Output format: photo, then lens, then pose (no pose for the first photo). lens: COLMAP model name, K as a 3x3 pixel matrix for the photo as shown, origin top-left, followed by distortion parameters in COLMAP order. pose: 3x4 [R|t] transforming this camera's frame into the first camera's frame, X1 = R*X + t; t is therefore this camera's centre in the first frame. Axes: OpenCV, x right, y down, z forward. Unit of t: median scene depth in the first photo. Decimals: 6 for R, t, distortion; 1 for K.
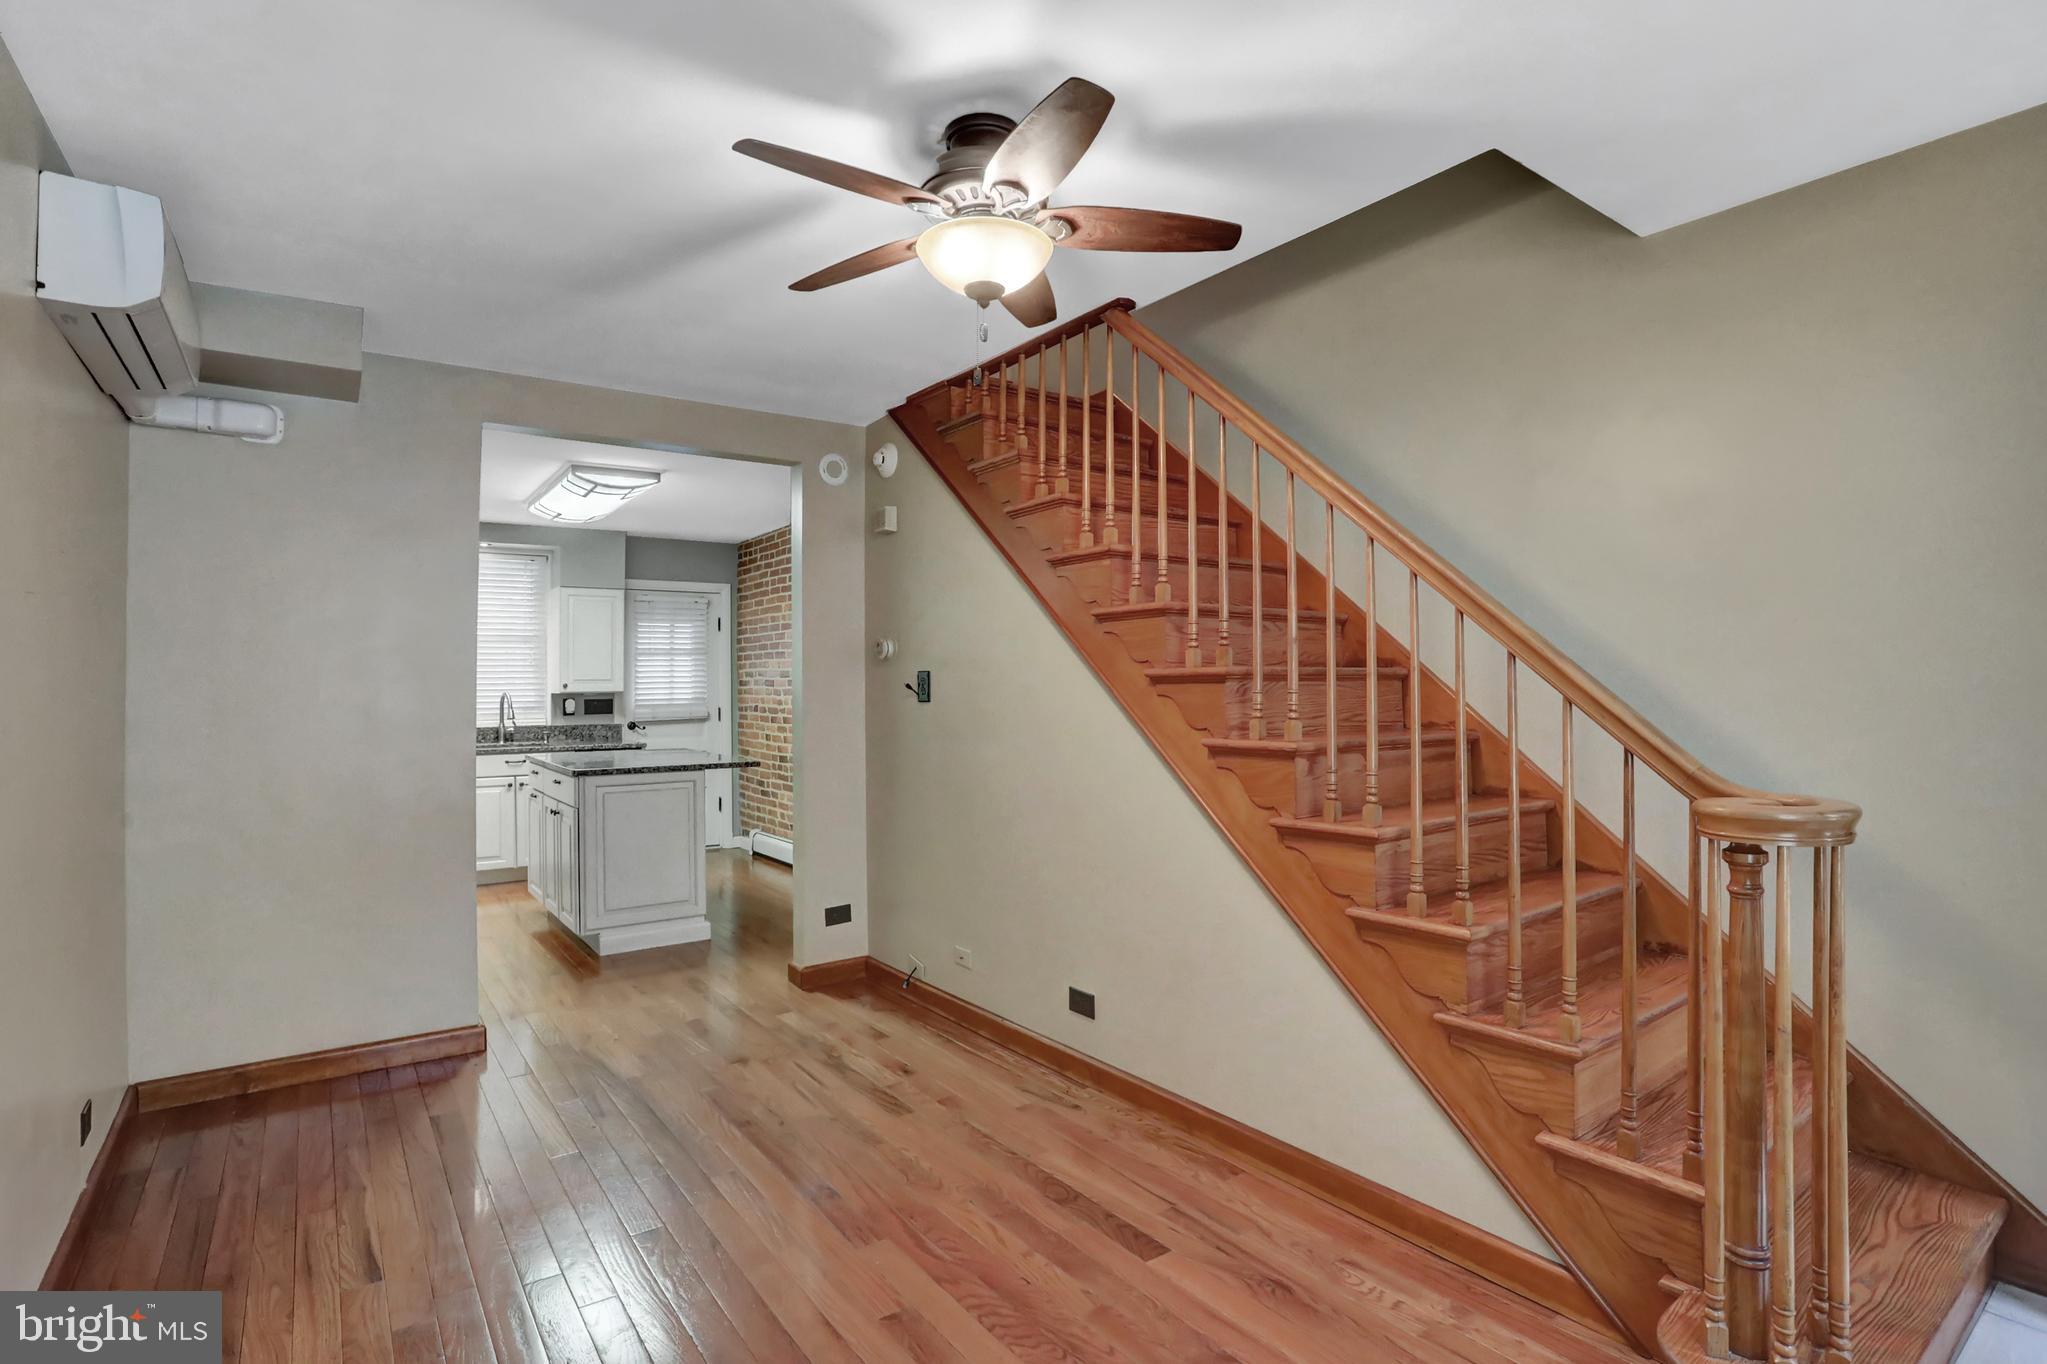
lens RADIAL K [[1018.7, 0, 1020.2], [0, 1018.7, 677.4], [0, 0, 1]] dist [-0.005001, -0.000338]
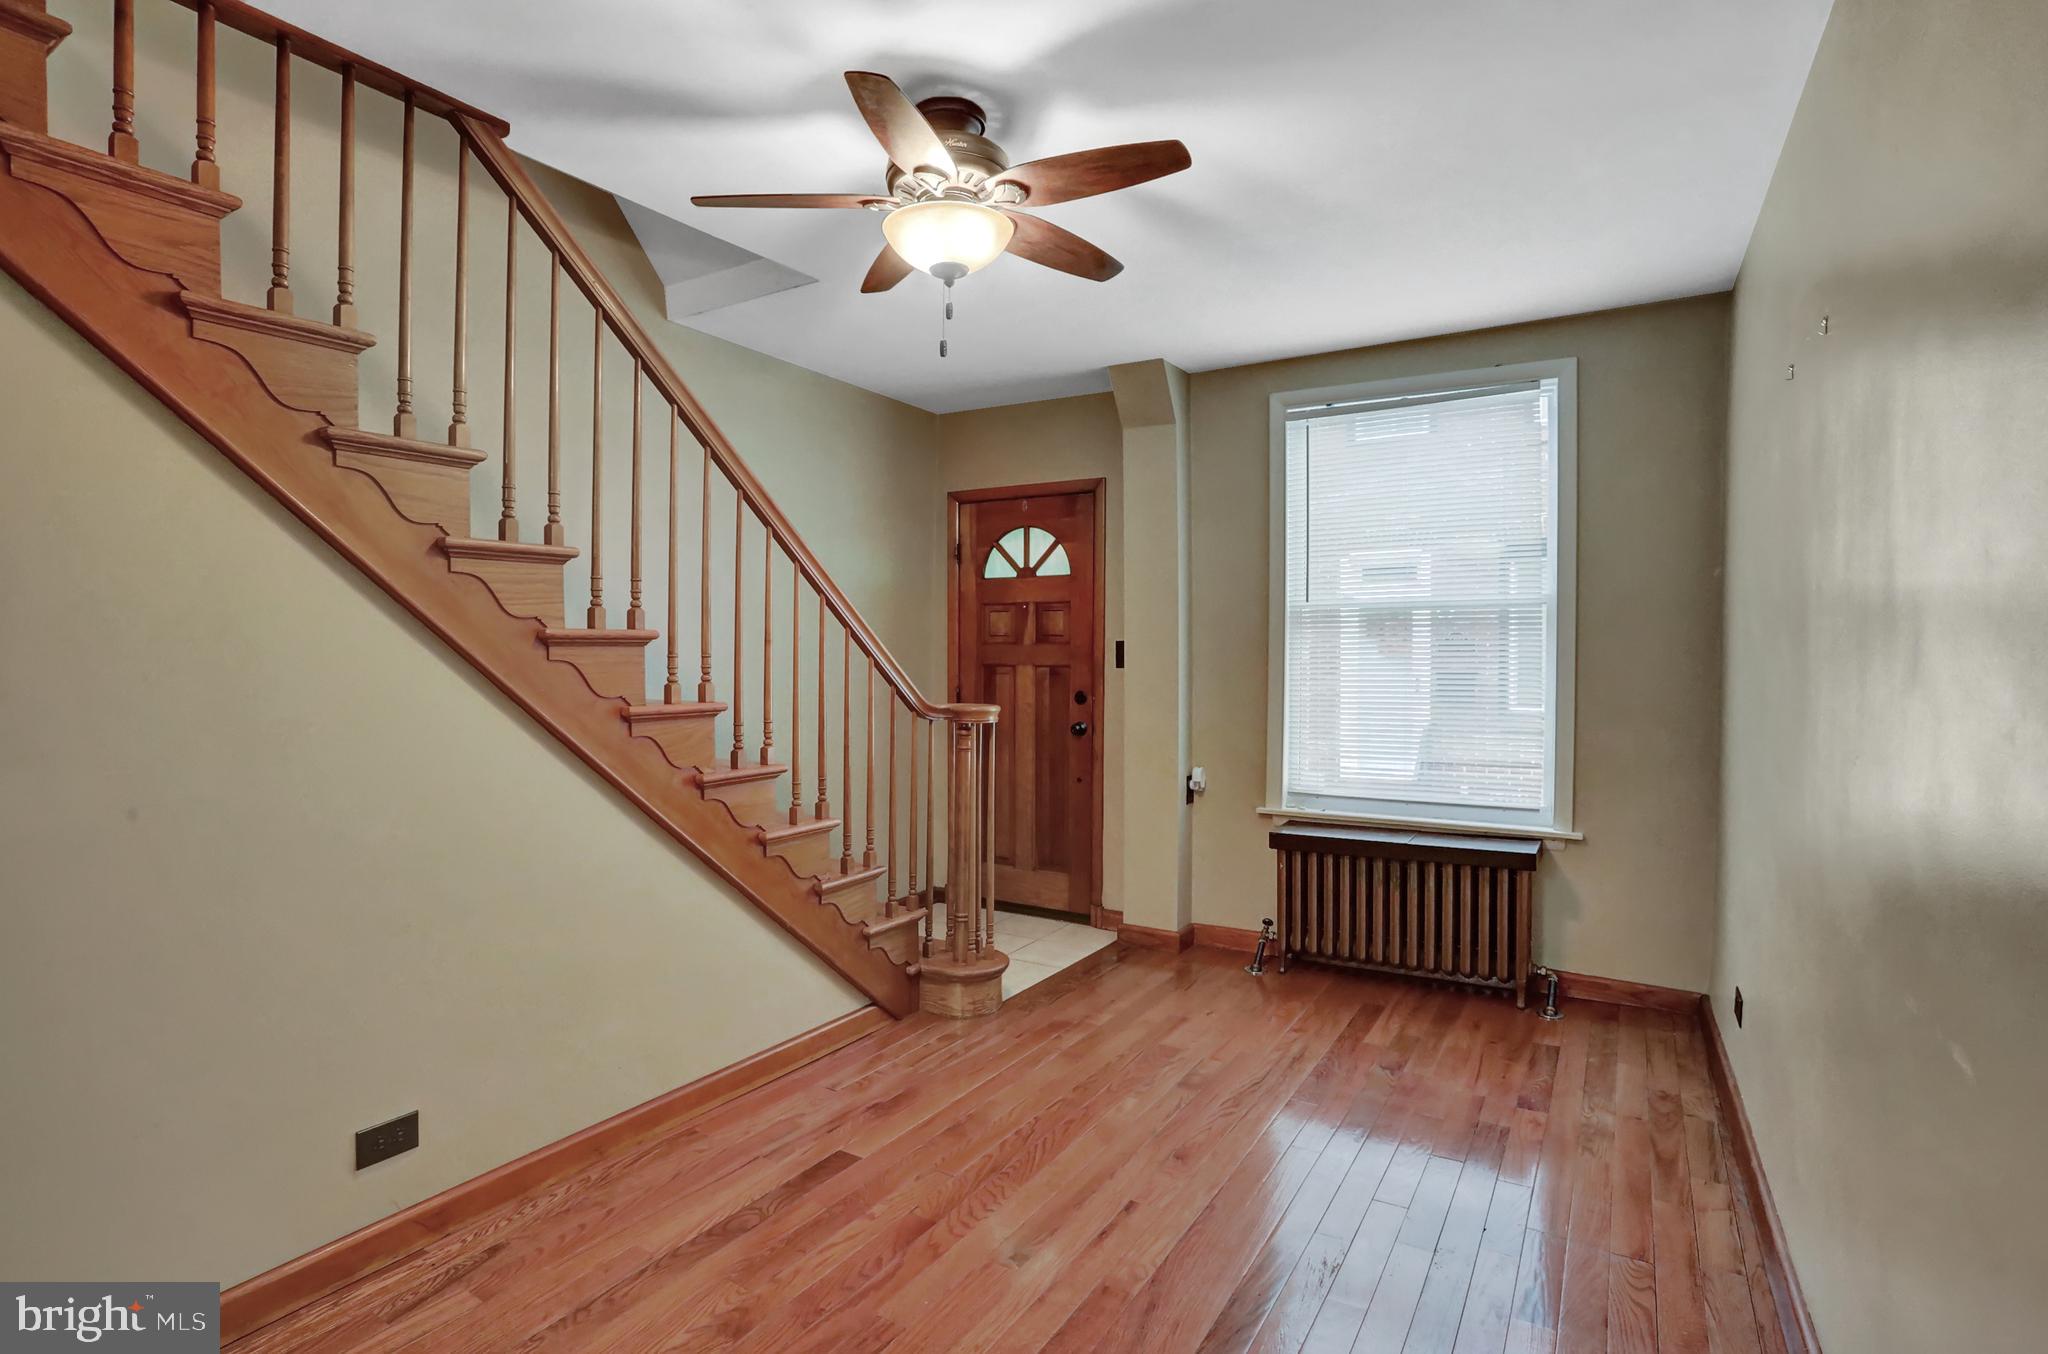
lens RADIAL K [[1019.2, 0, 1020.4], [0, 1019.2, 682.3], [0, 0, 1]] dist [-0.005001, -0.000338]
pose [[-0.408013, -0.004088, 0.912967, -0.838634], [-0.017160, 0.999848, -0.003192, 0.035149], [-0.912815, -0.016969, -0.408021, 1.113121]]
